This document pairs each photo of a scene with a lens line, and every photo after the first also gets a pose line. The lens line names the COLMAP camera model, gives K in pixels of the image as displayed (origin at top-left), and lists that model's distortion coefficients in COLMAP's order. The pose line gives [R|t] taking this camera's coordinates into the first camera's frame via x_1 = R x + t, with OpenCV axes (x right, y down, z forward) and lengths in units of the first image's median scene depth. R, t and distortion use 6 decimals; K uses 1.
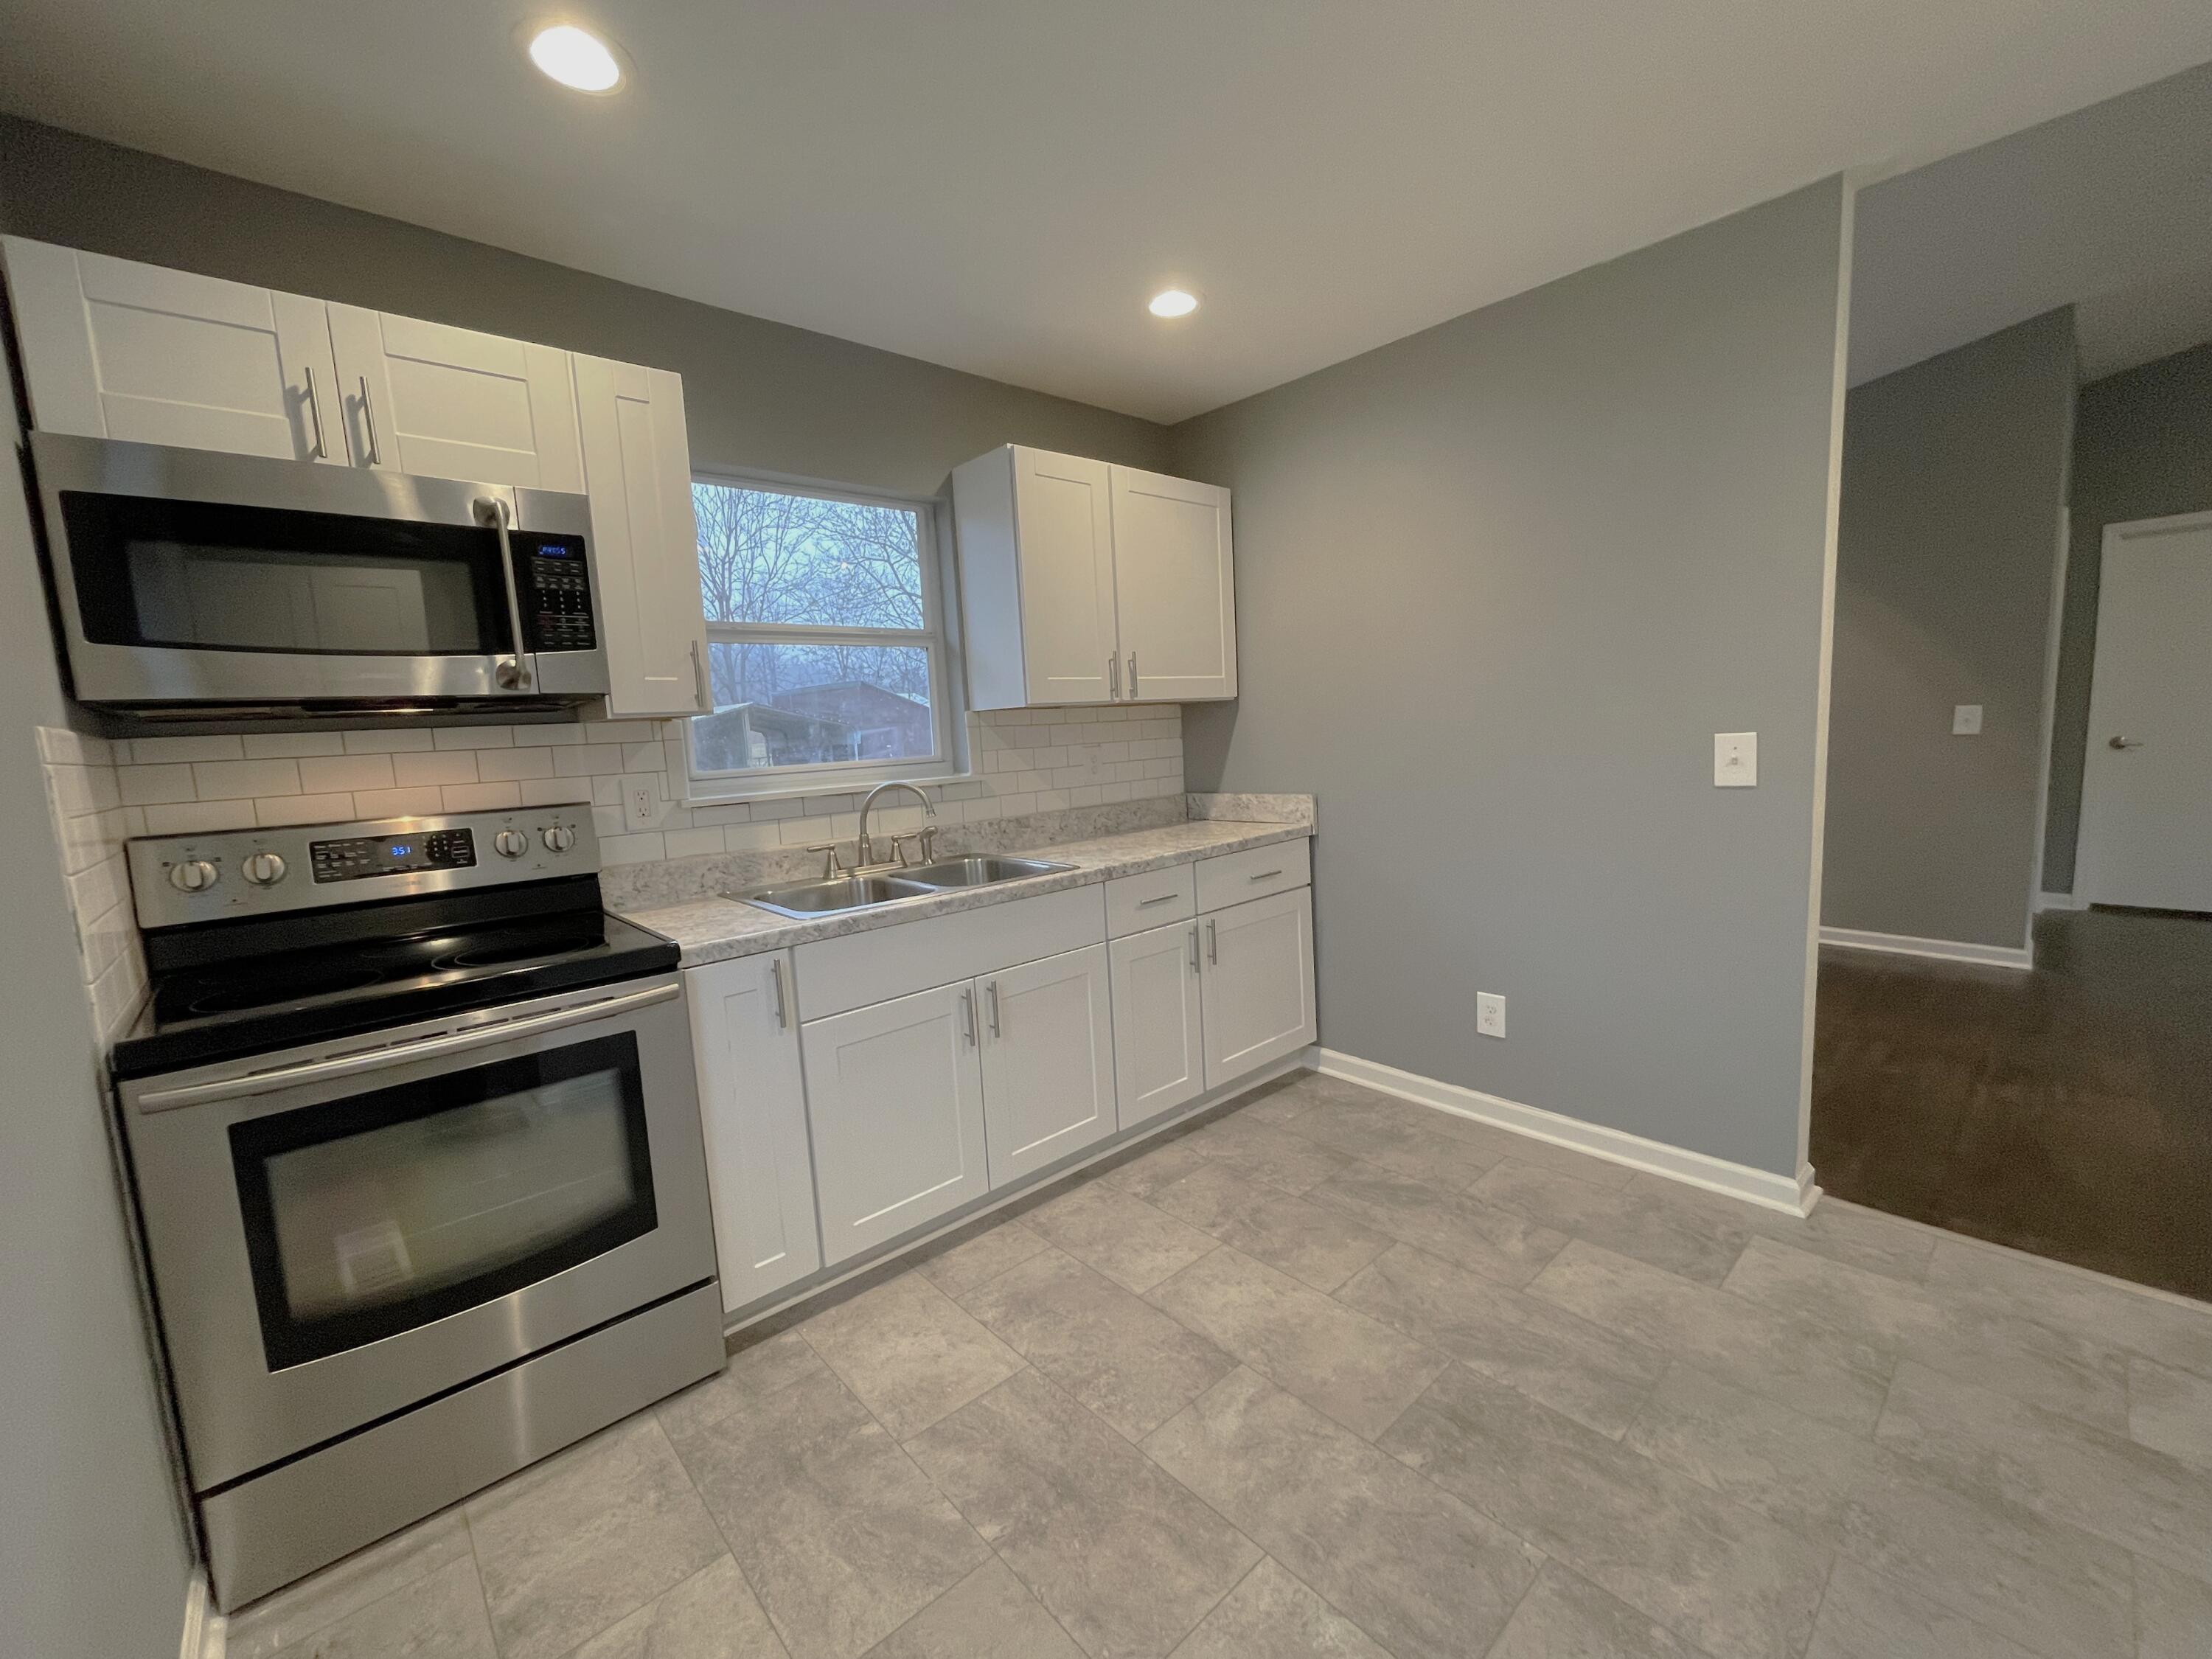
lens RADIAL K [[899.8, 0, 1102.6], [0, 899.8, 829.3], [0, 0, 1]] dist [-0.001918, 0.000101]
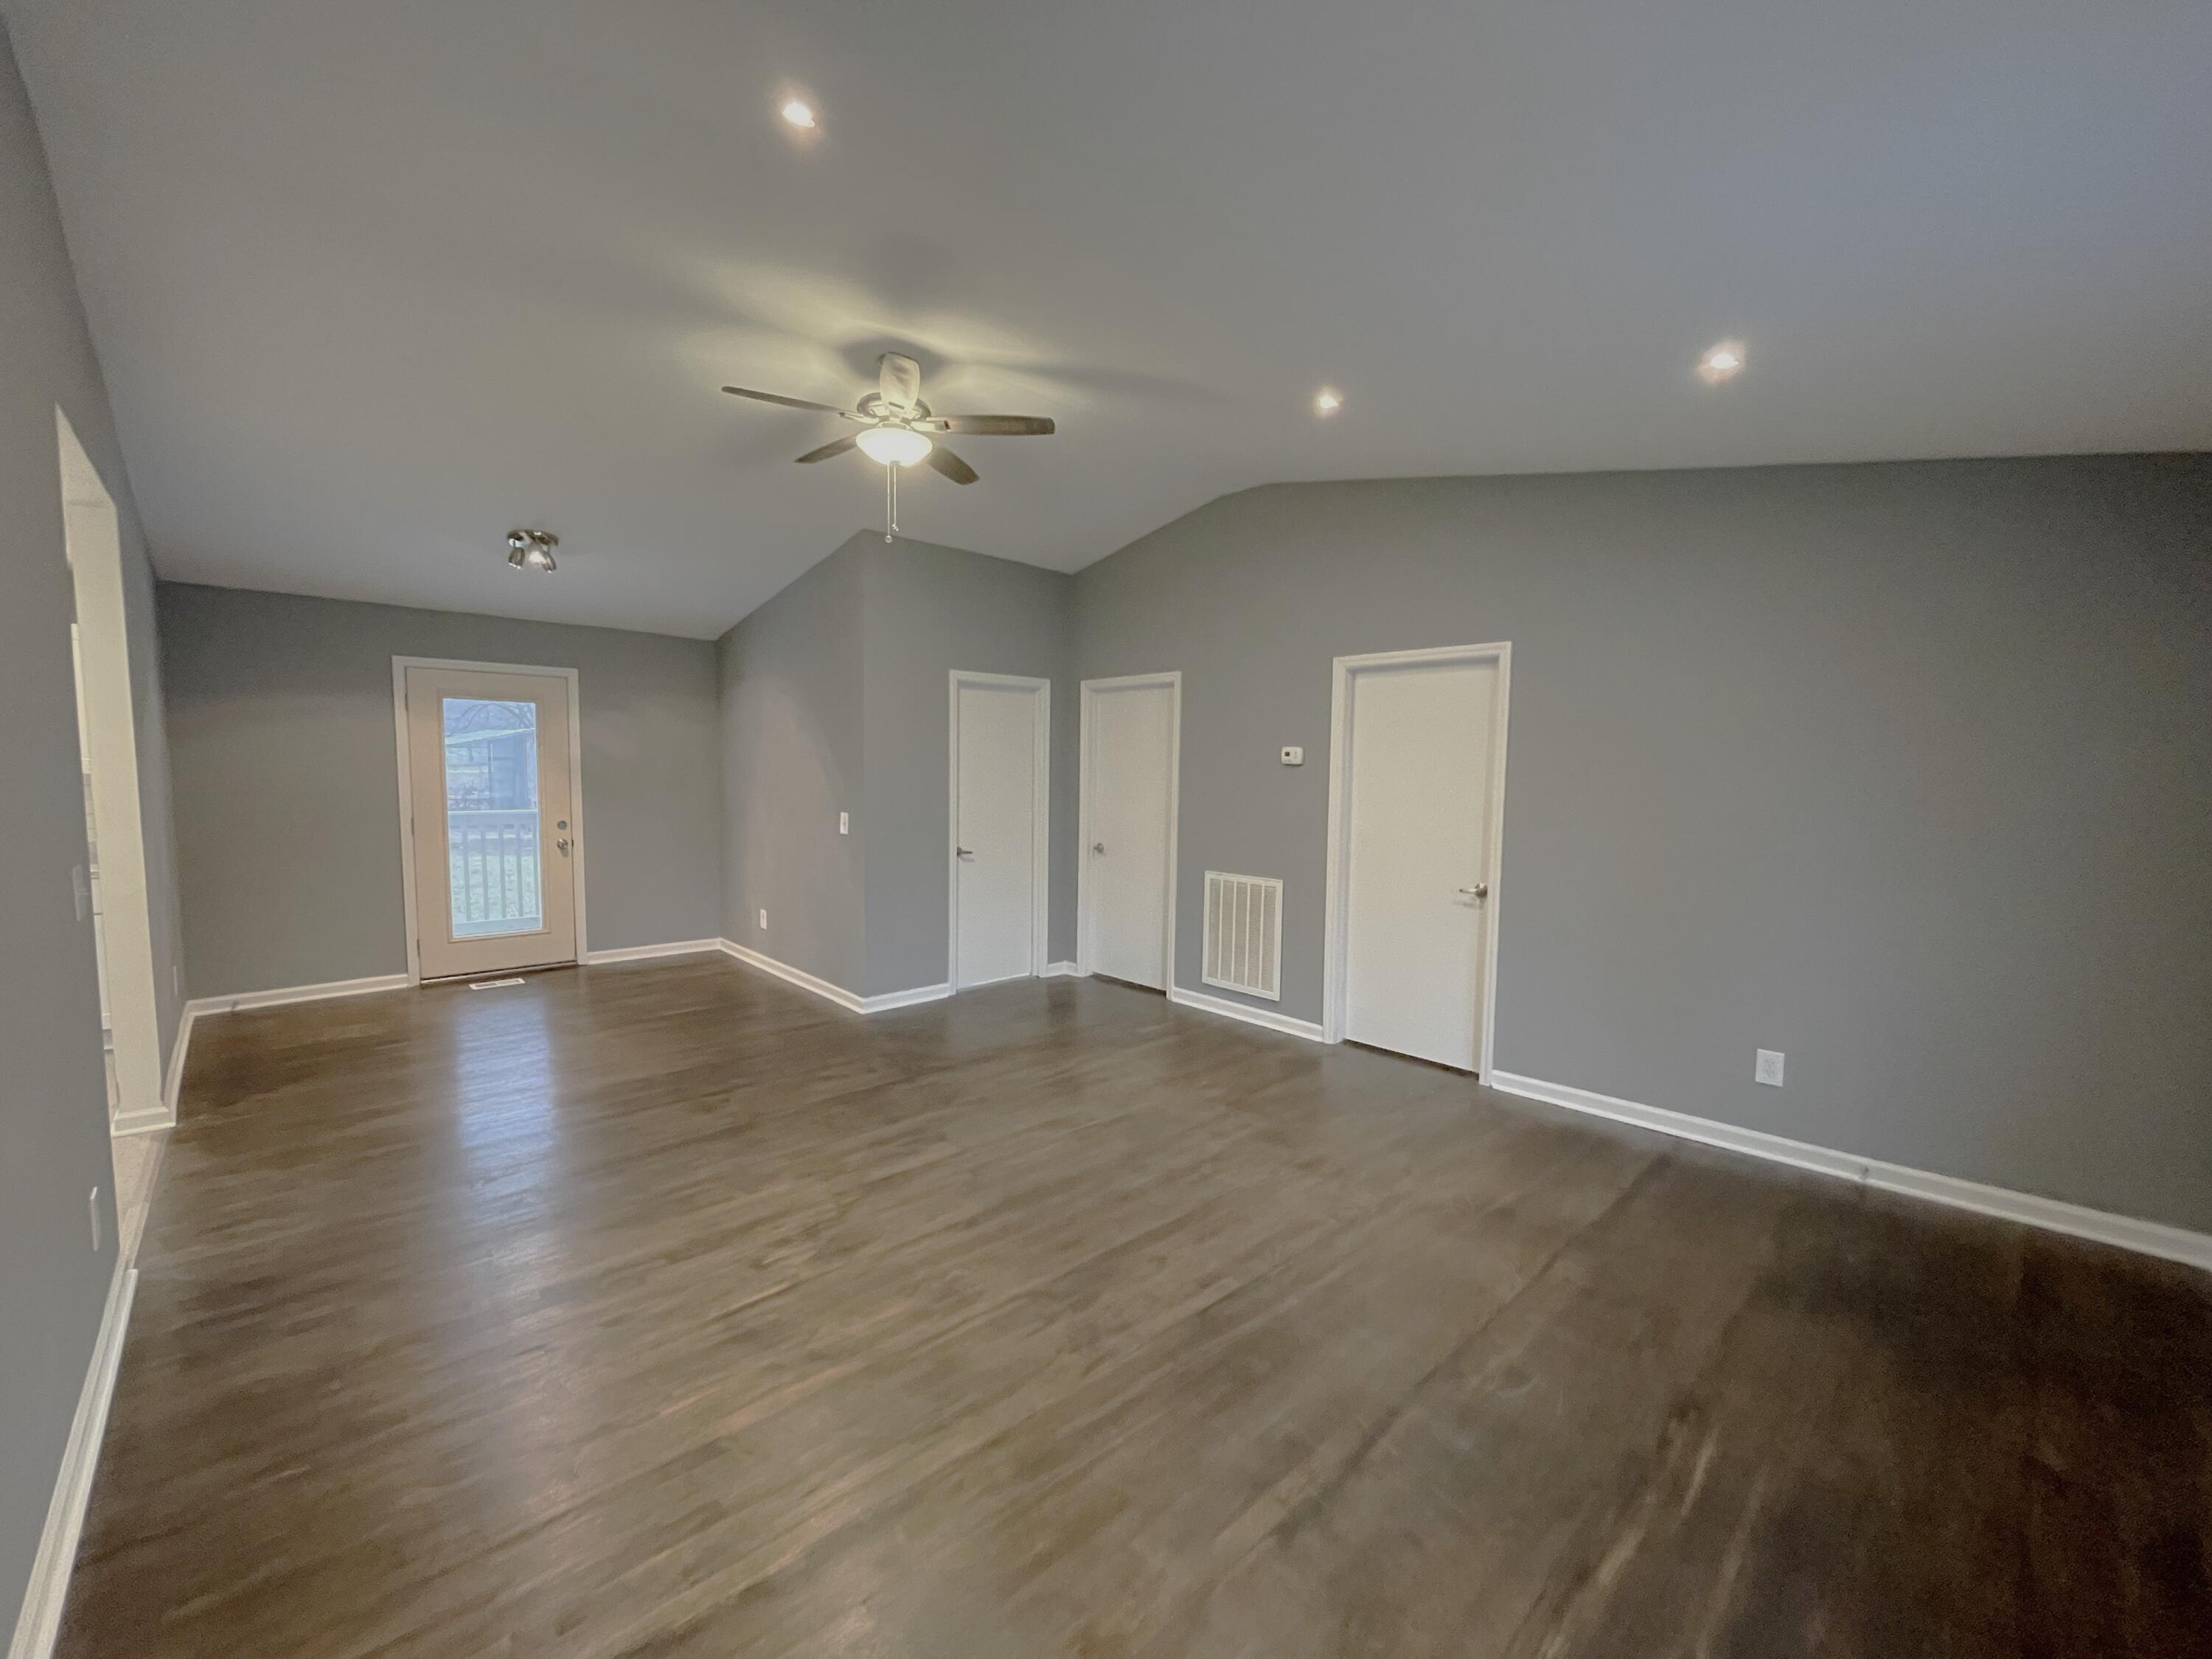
lens RADIAL K [[899.8, 0, 1101.8], [0, 899.8, 834.2], [0, 0, 1]] dist [-0.001918, 0.000101]
pose [[0.997845, 0.060870, 0.024519, 1.133847], [-0.059649, 0.997076, -0.047774, -0.056099], [-0.027355, 0.046208, 0.998557, -0.297309]]
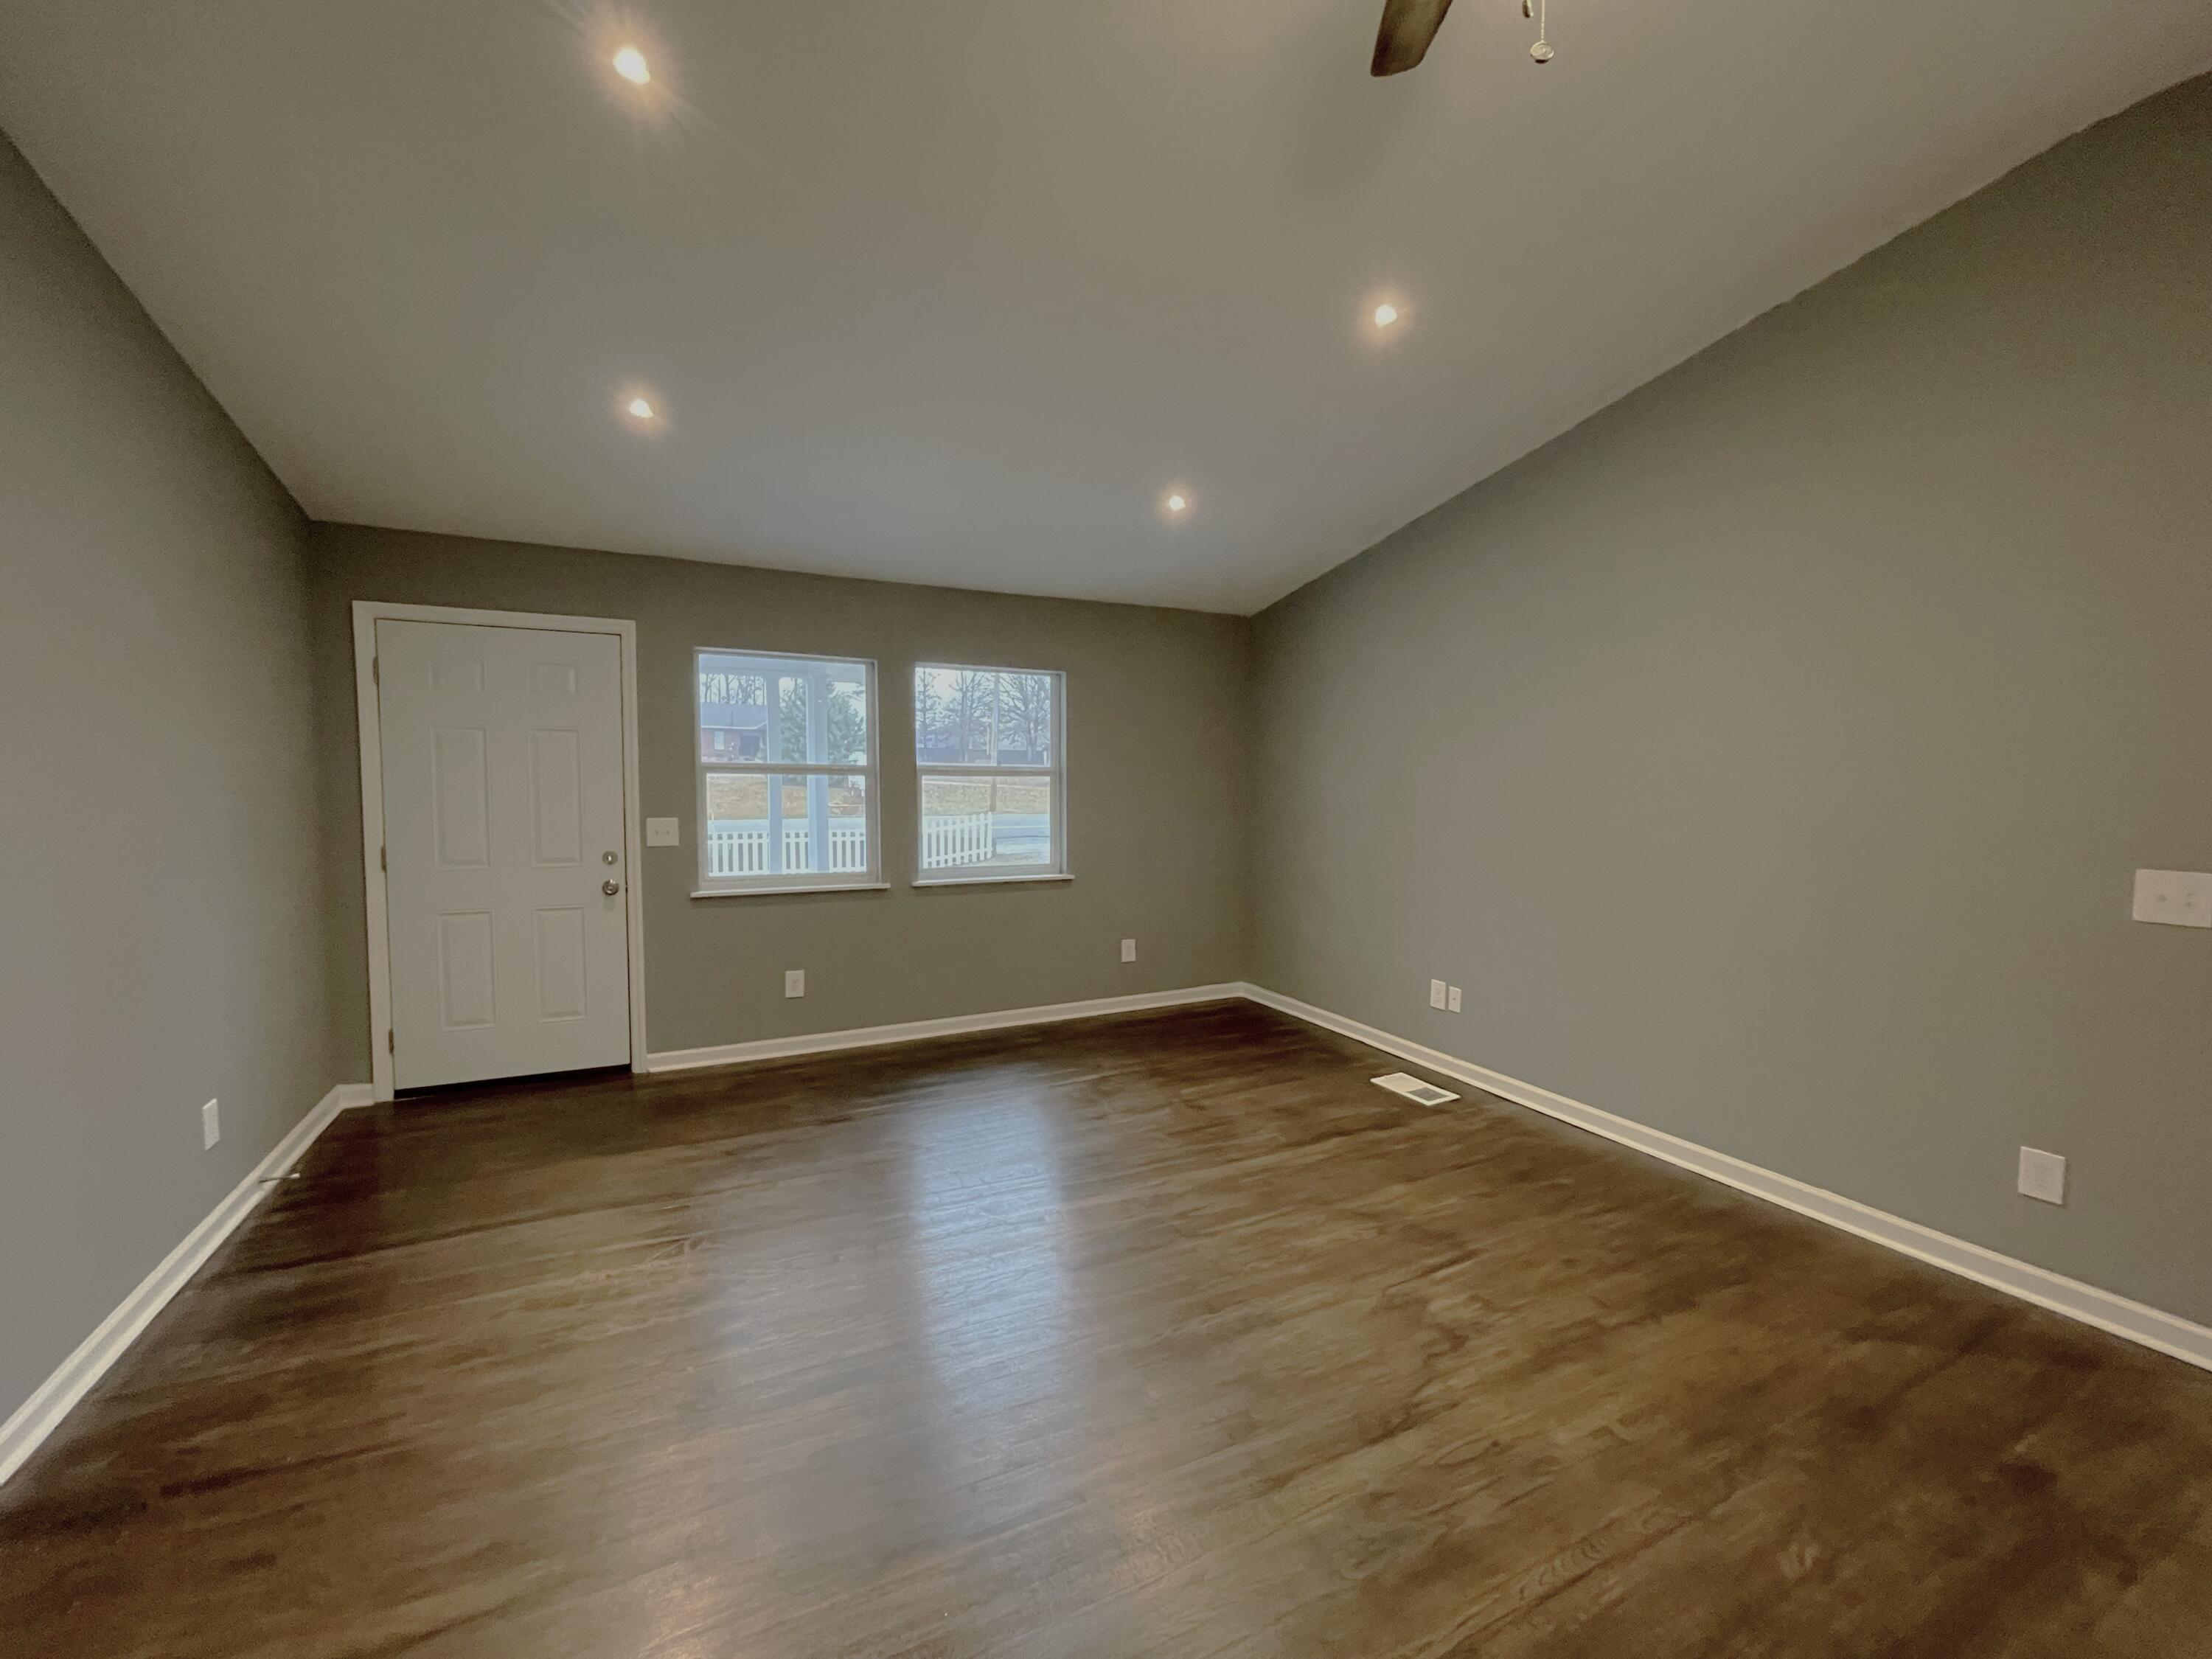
lens RADIAL K [[899.8, 0, 1103.6], [0, 899.8, 840.0], [0, 0, 1]] dist [-0.001918, 0.000101]
pose [[-0.960533, 0.023861, 0.277141, 1.009690], [0.073112, 0.982940, 0.168769, -0.163659], [-0.268386, 0.182371, -0.945891, 0.778915]]
